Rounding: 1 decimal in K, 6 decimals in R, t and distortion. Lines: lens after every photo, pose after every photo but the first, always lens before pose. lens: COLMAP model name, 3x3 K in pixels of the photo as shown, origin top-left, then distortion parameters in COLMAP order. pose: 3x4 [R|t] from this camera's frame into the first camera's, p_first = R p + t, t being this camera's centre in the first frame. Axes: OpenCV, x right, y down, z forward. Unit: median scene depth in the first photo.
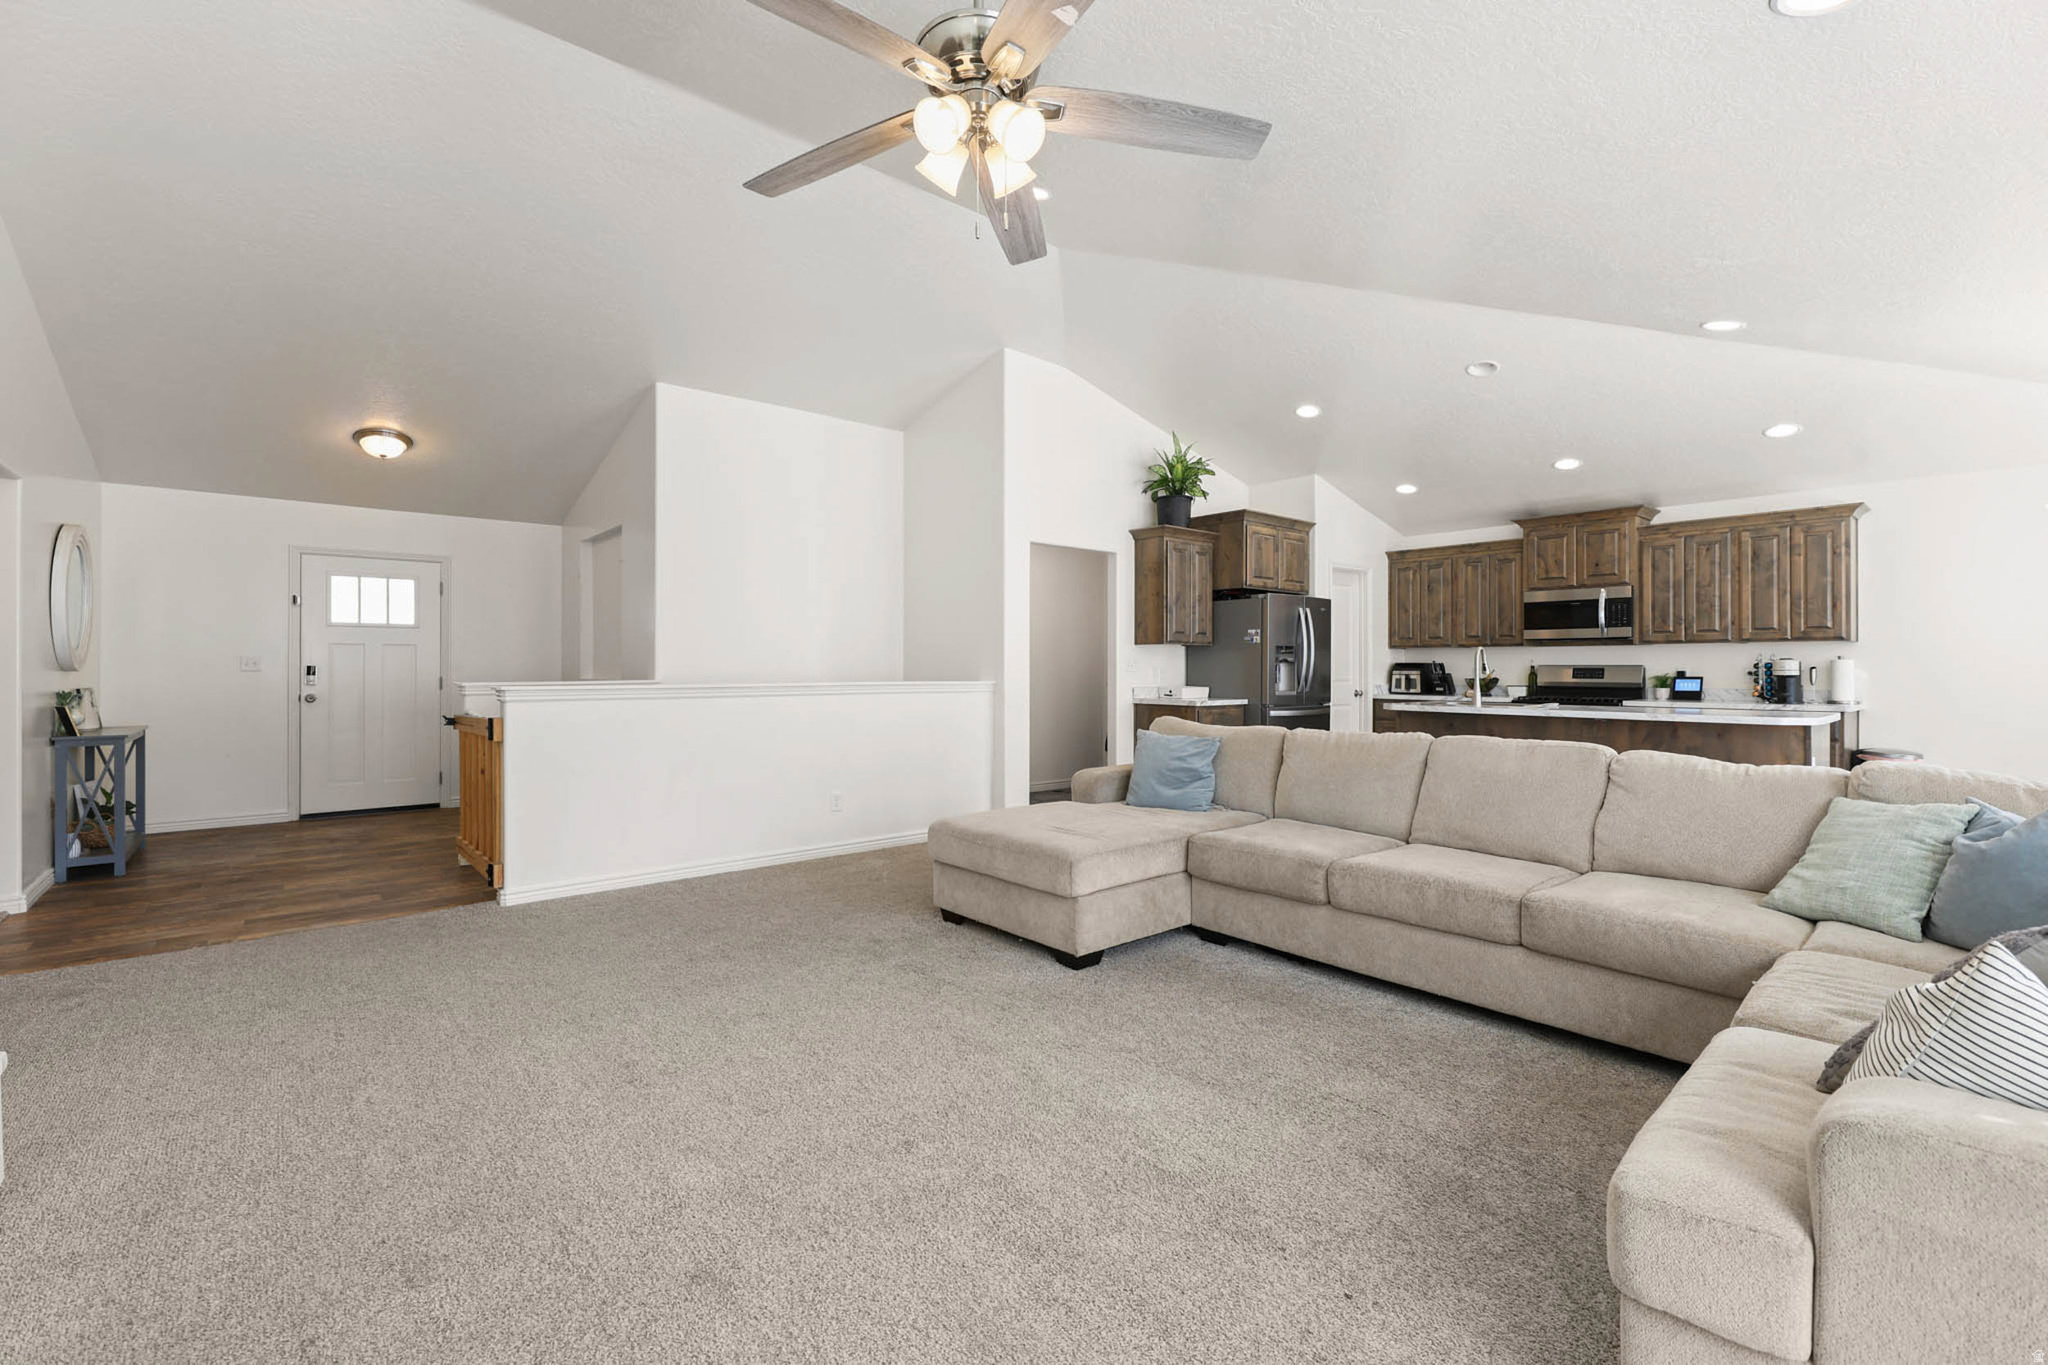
lens RADIAL K [[901.5, 0, 985.4], [0, 901.5, 665.4], [0, 0, 1]] dist [-0.001730, -0.000221]
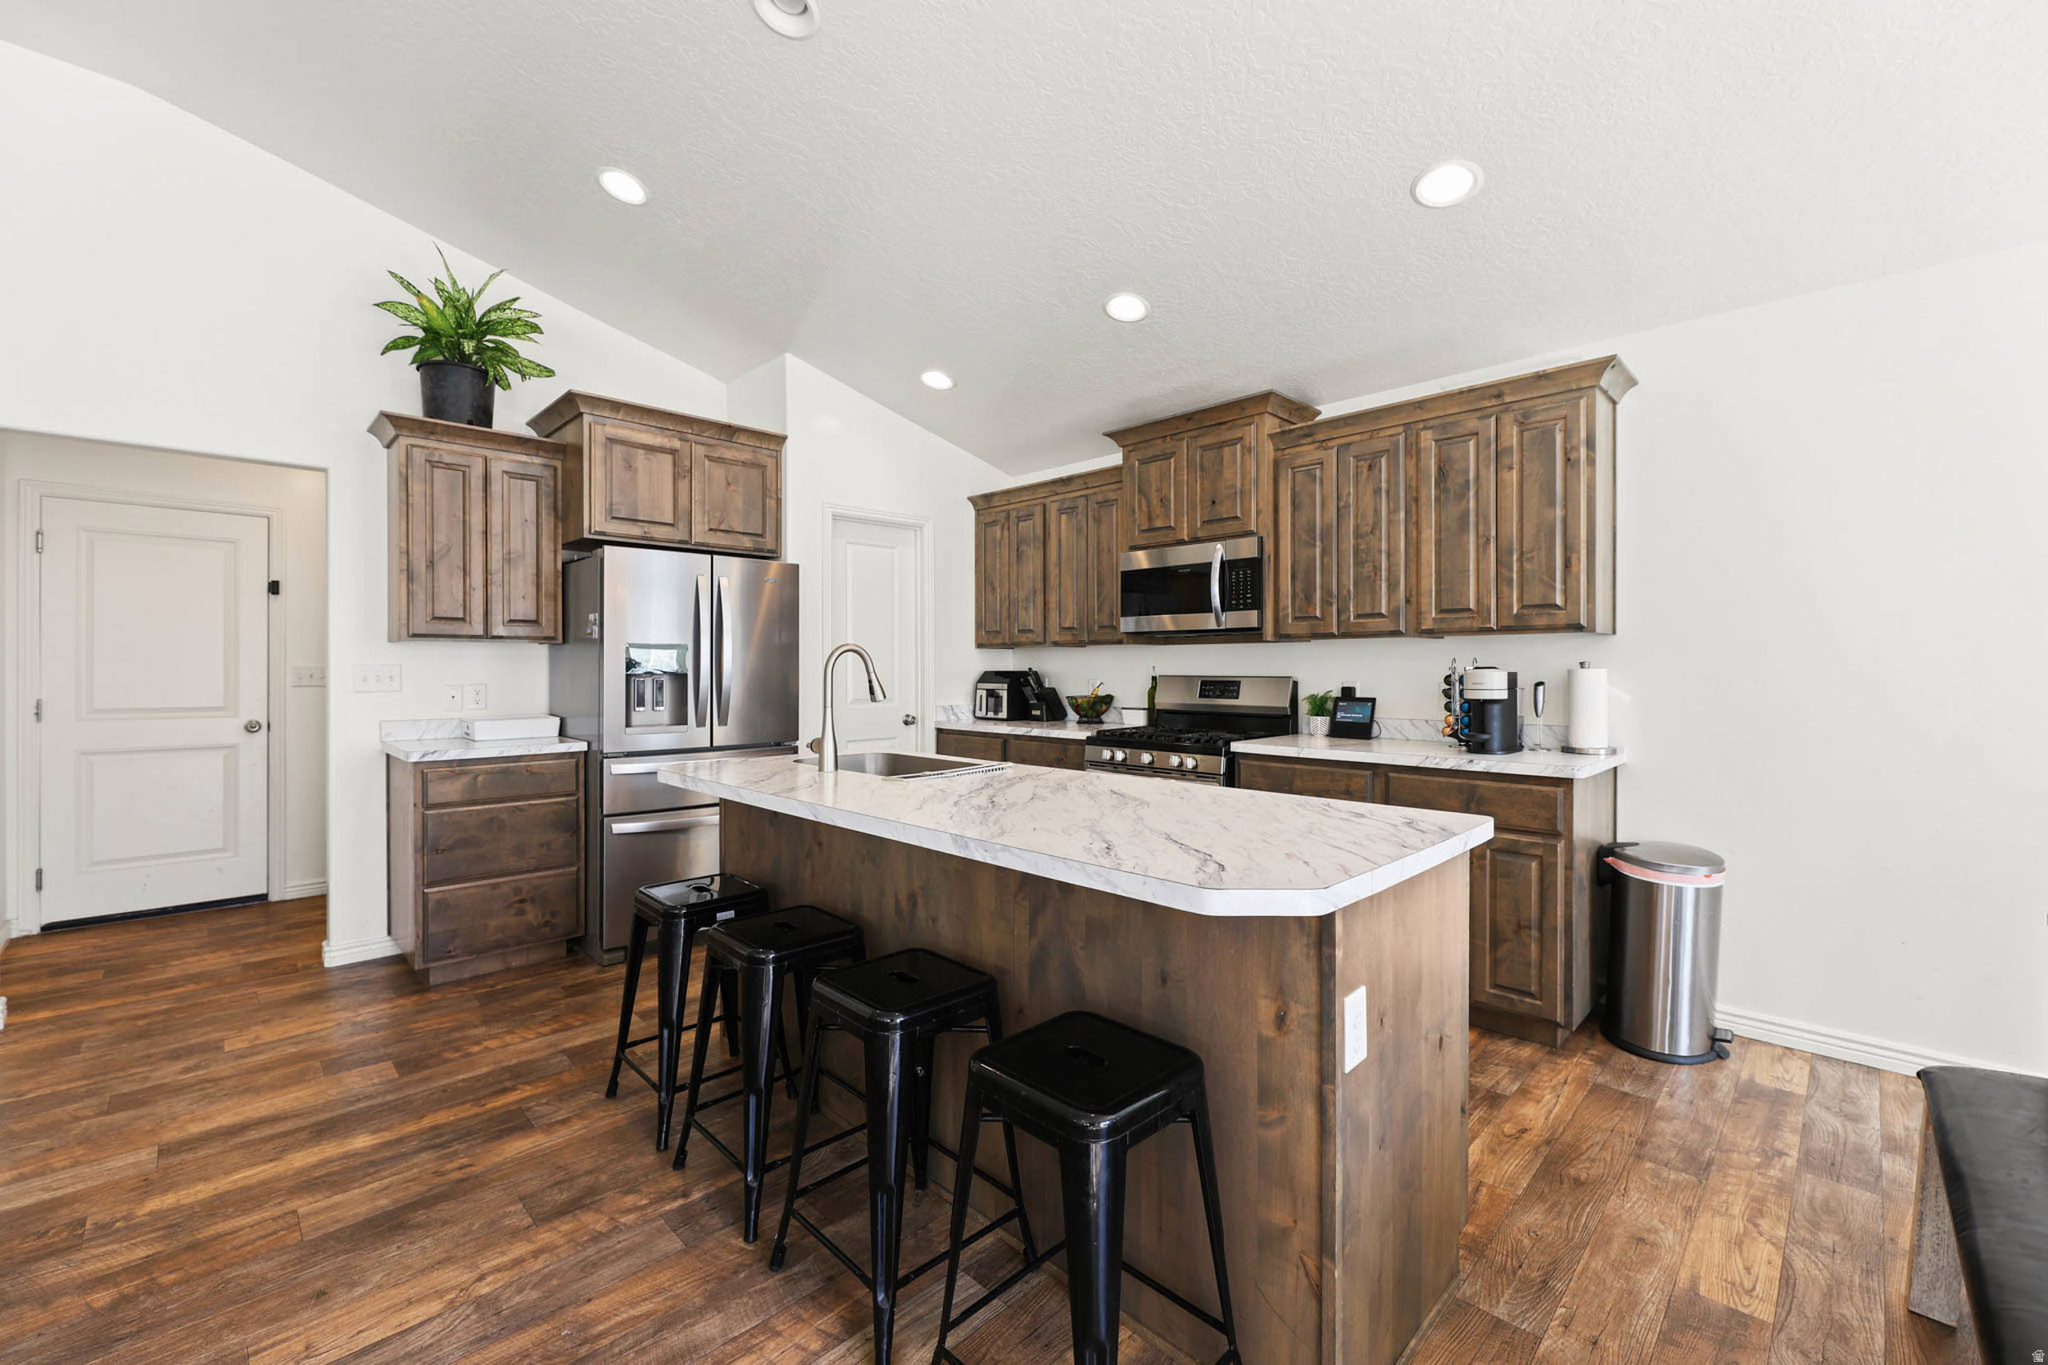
lens RADIAL K [[842.7, 0, 1021.0], [0, 842.7, 667.8], [0, 0, 1]] dist [-0.001612, -0.000145]
pose [[0.996597, -0.002442, 0.082388, 0.520847], [0.002033, 0.999985, 0.005045, -0.009151], [-0.082399, -0.004861, 0.996588, 0.480918]]
